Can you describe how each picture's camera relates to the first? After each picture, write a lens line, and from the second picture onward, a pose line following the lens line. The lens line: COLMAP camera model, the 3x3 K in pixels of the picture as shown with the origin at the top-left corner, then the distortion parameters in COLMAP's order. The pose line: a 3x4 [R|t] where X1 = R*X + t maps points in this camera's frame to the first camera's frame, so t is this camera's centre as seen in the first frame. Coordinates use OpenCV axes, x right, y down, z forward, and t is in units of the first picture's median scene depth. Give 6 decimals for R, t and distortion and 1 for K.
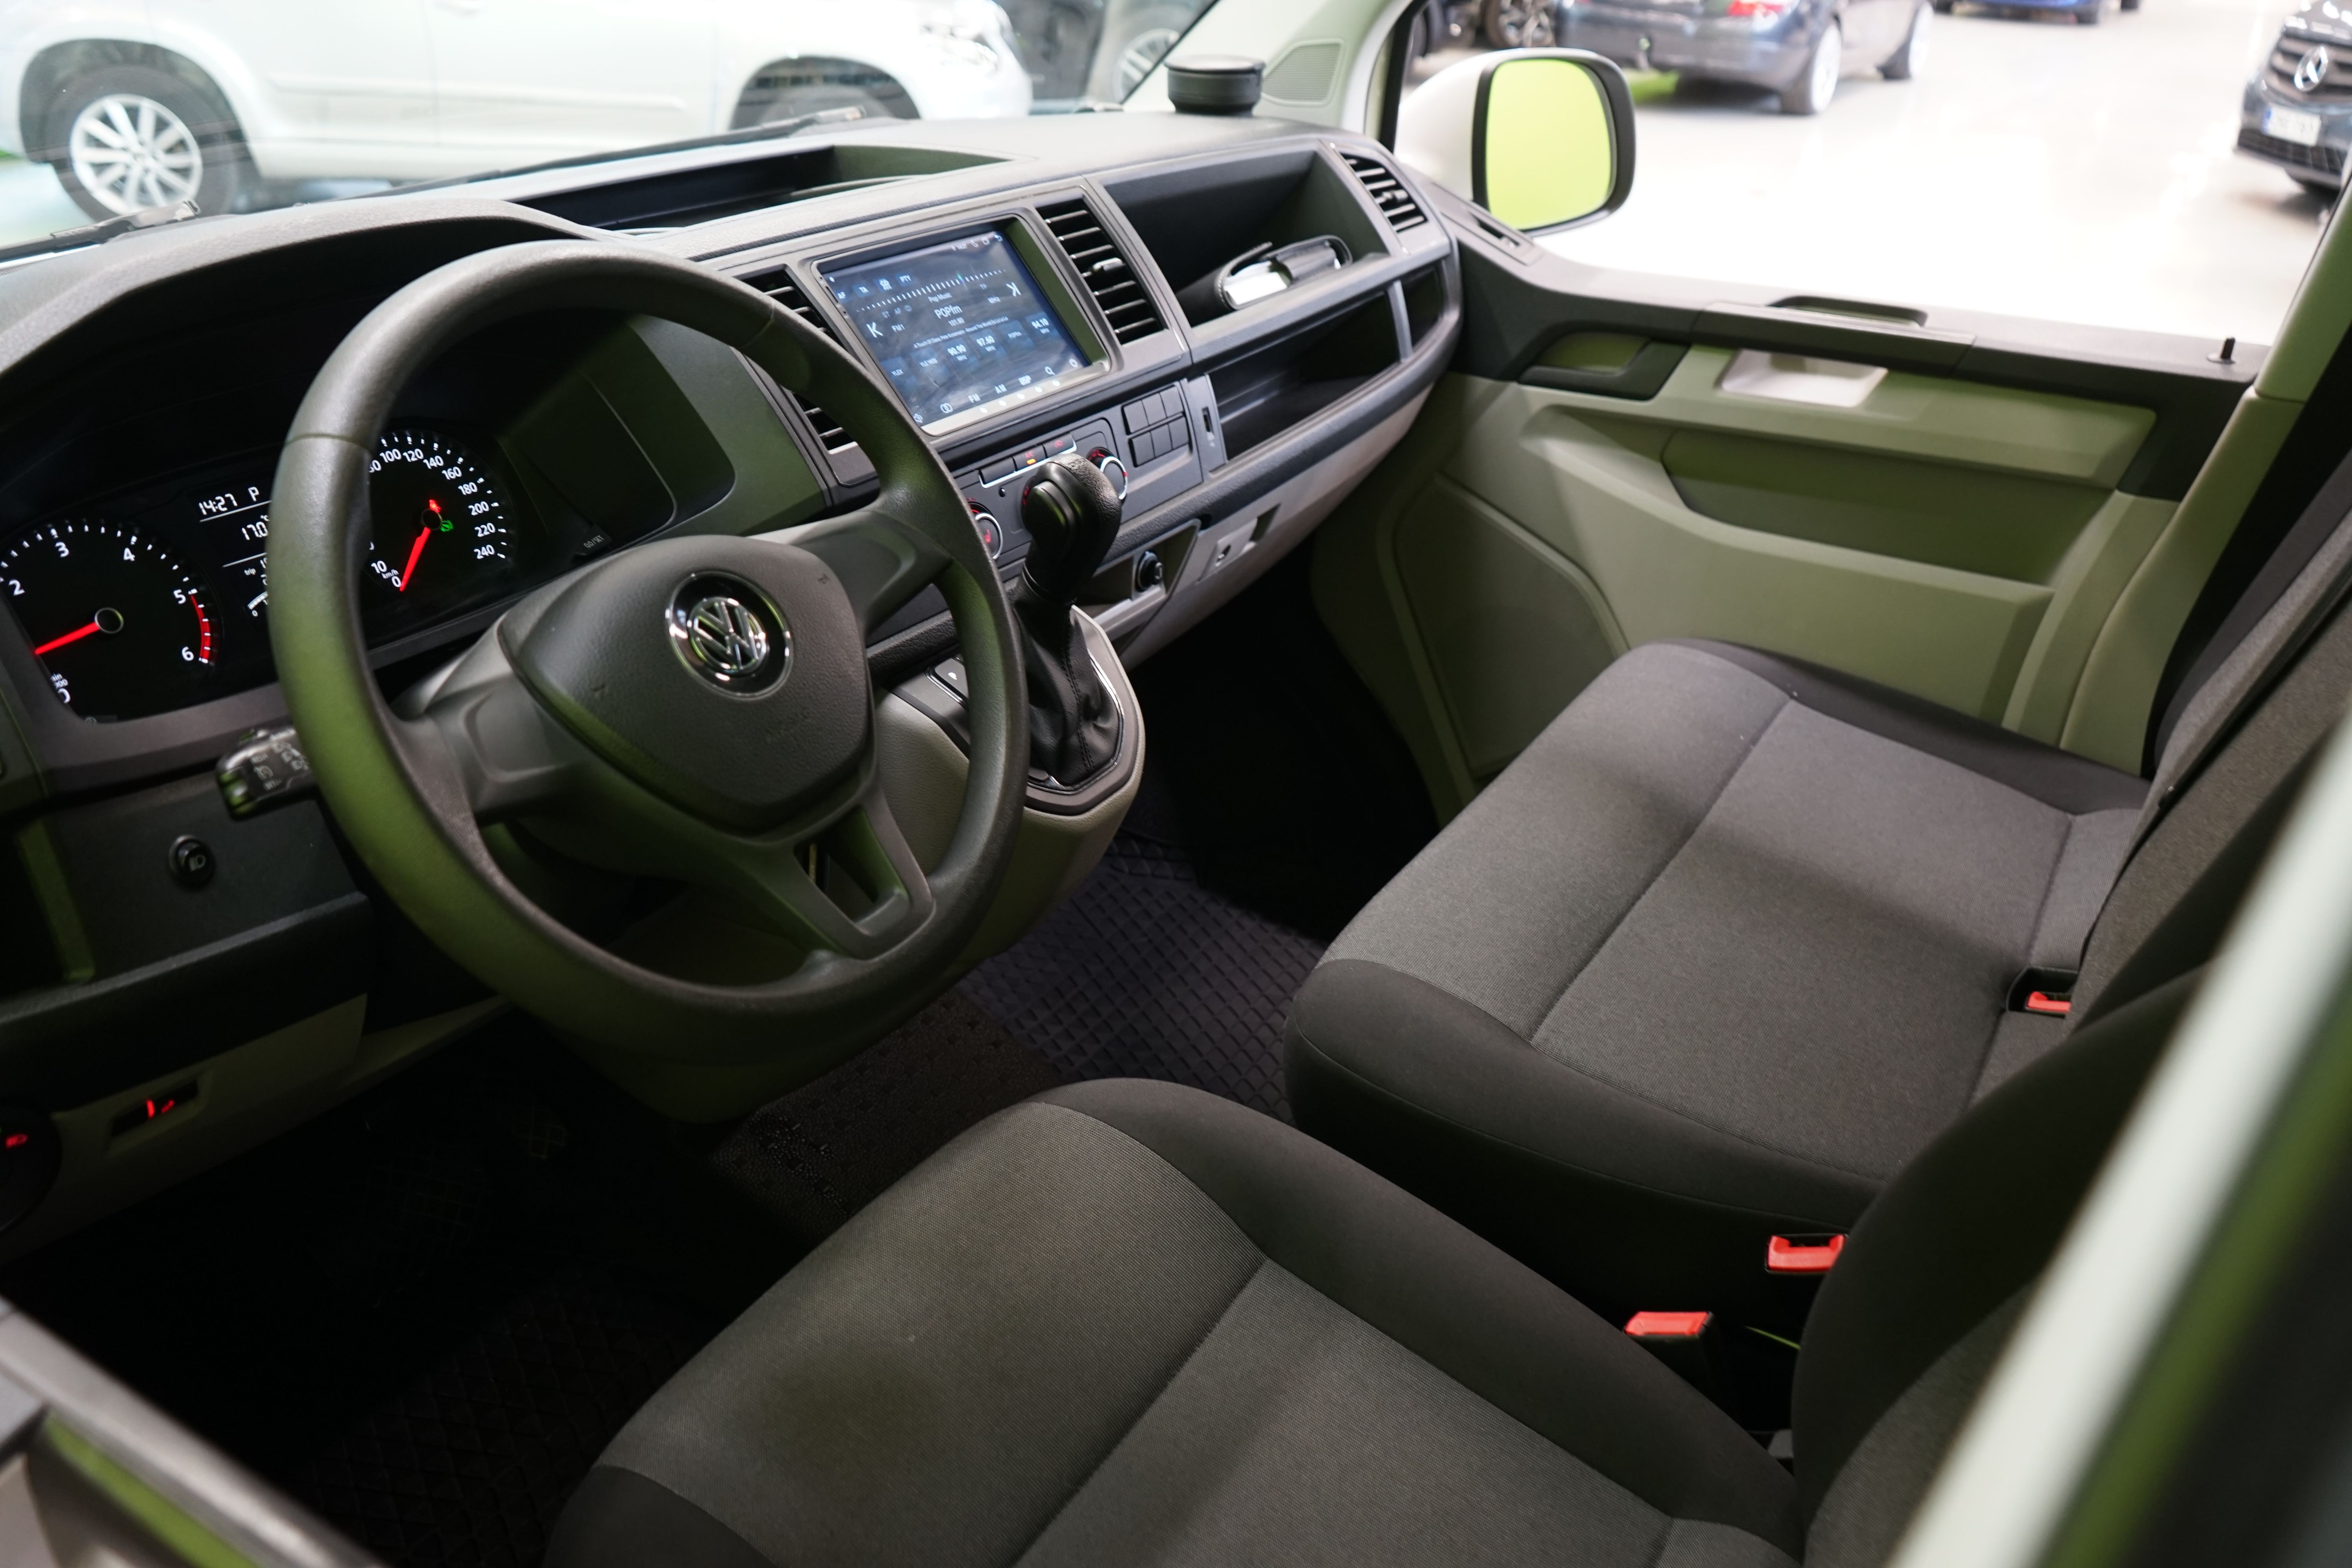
lens RADIAL K [[1960.2, 0, 1175.0], [0, 1960.2, 784.9], [0, 0, 1]] dist [-0.011295, -0.000889]
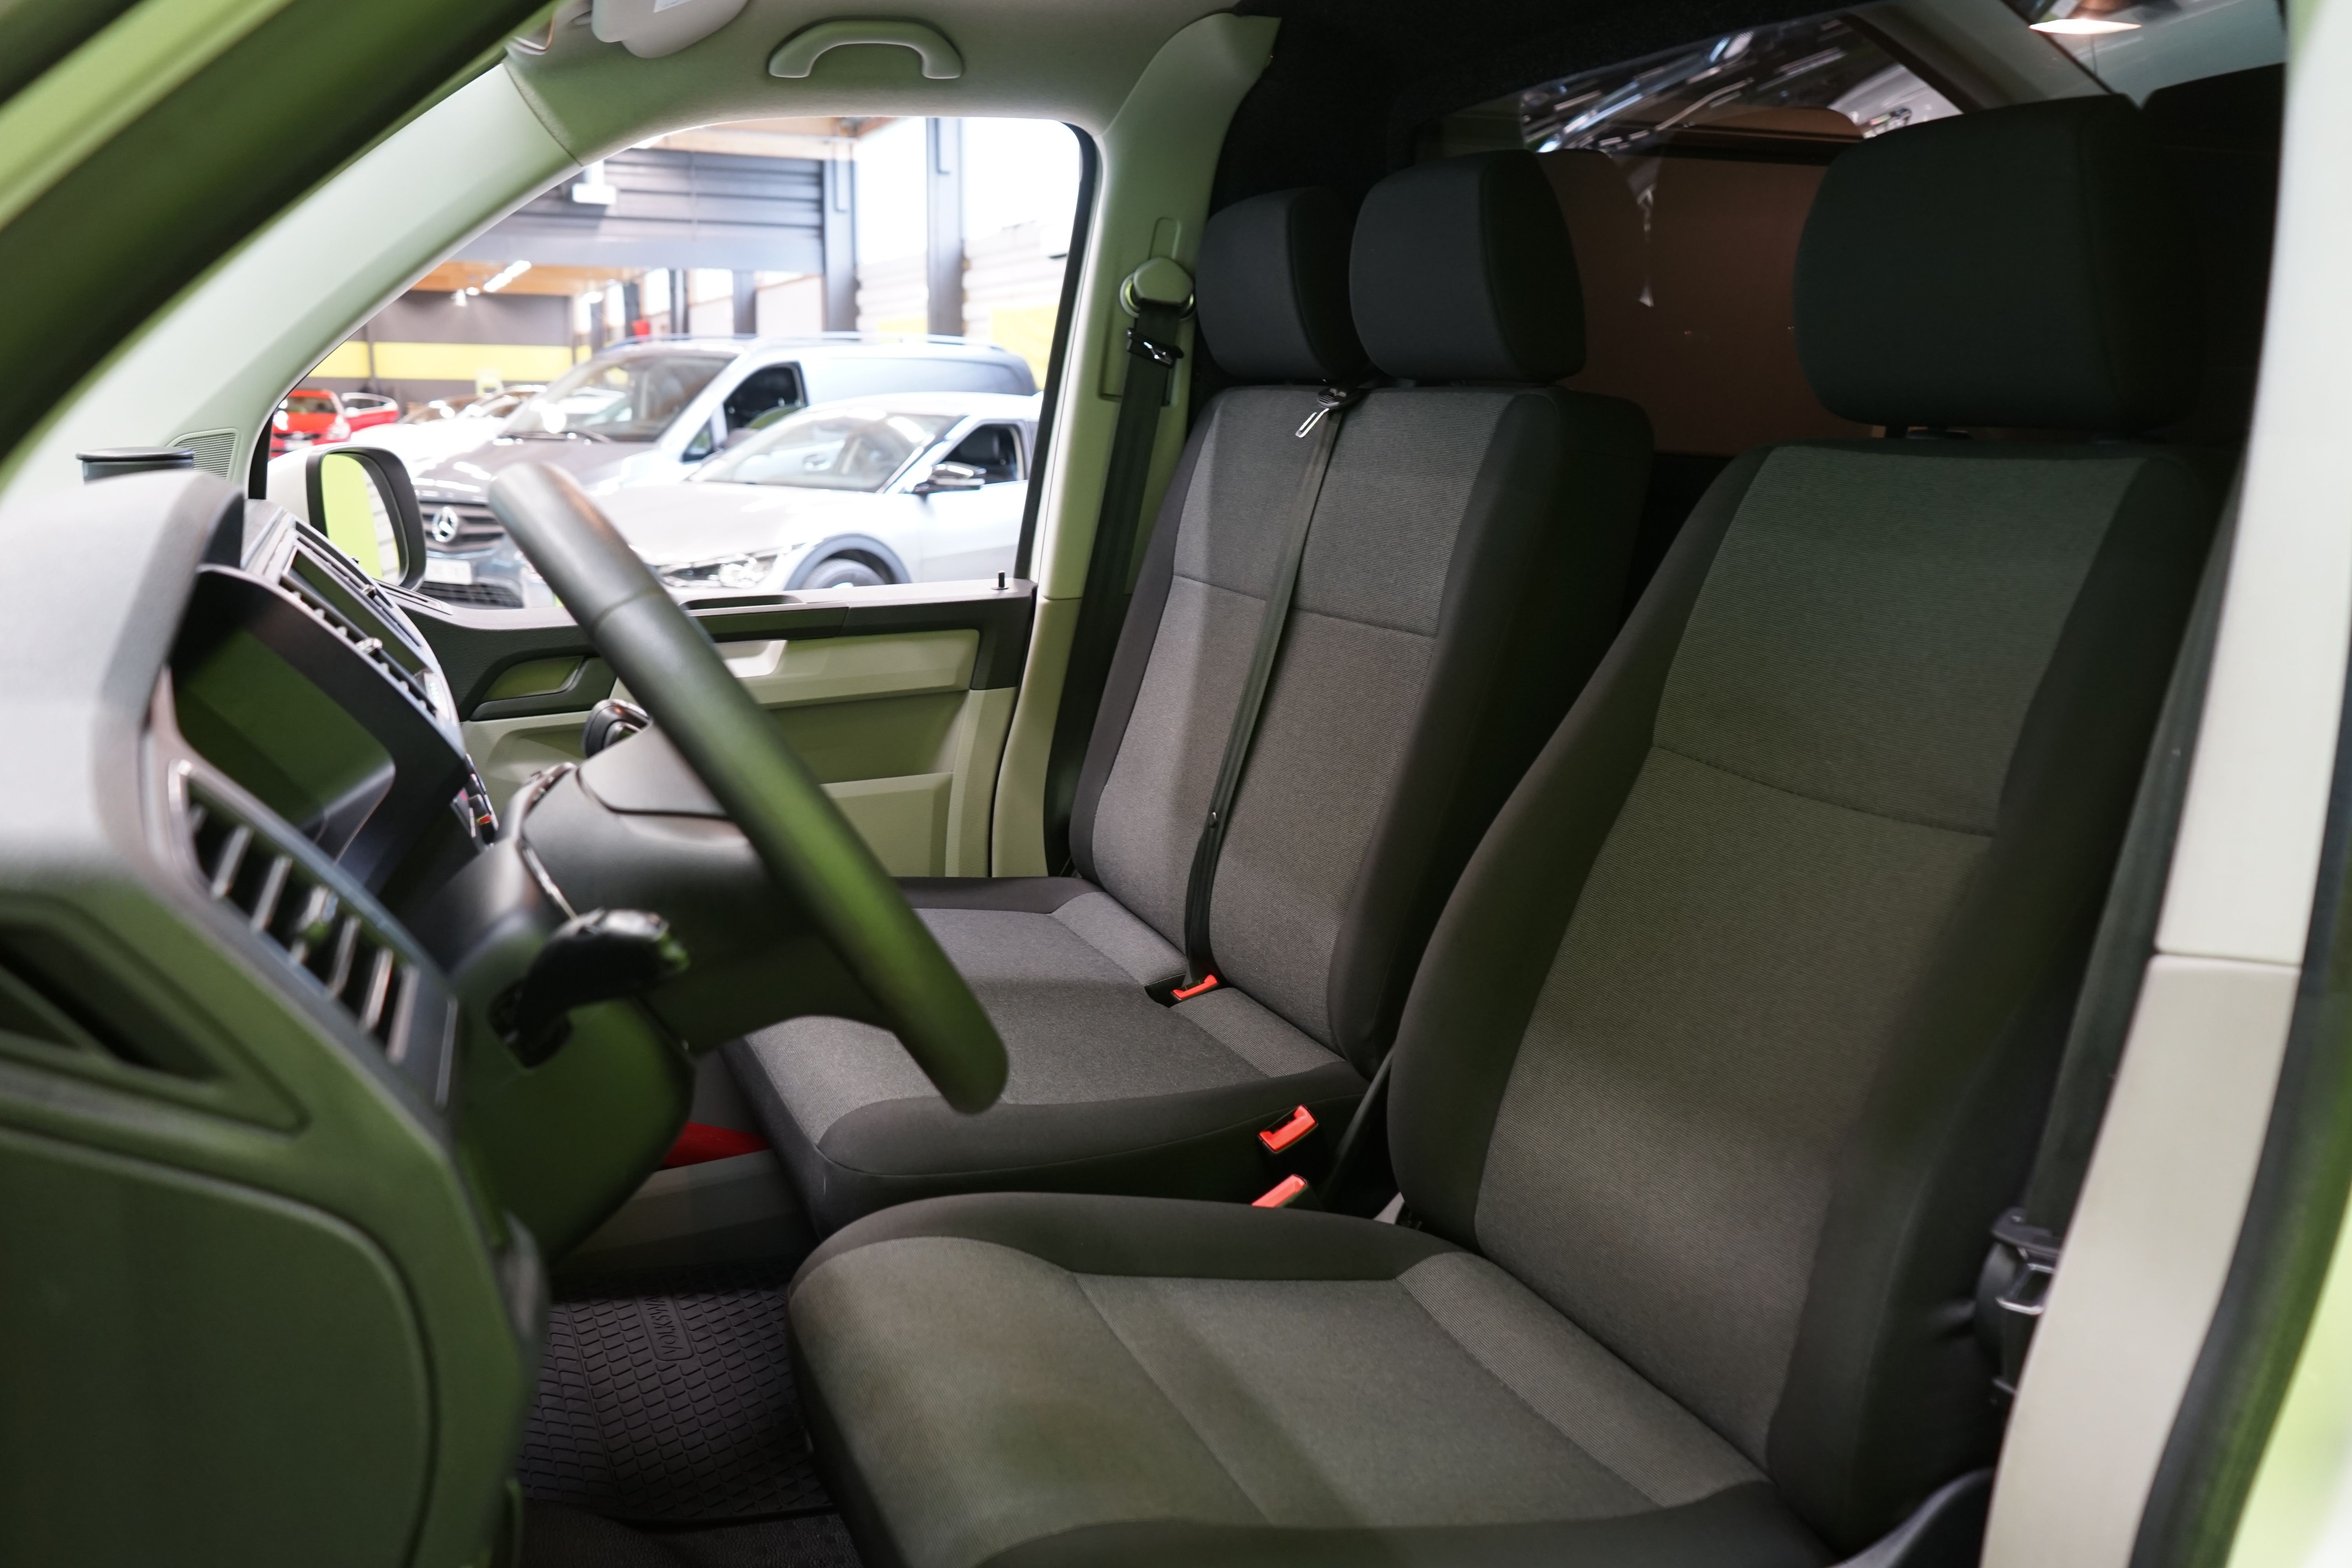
lens RADIAL K [[1960.2, 0, 1173.3], [0, 1960.2, 784.7], [0, 0, 1]] dist [-0.011295, -0.000889]
pose [[0.551989, -0.182418, 0.813653, -0.555514], [0.382603, 0.922405, -0.052761, 0.037237], [-0.740893, 0.340429, 0.578952, 0.113015]]
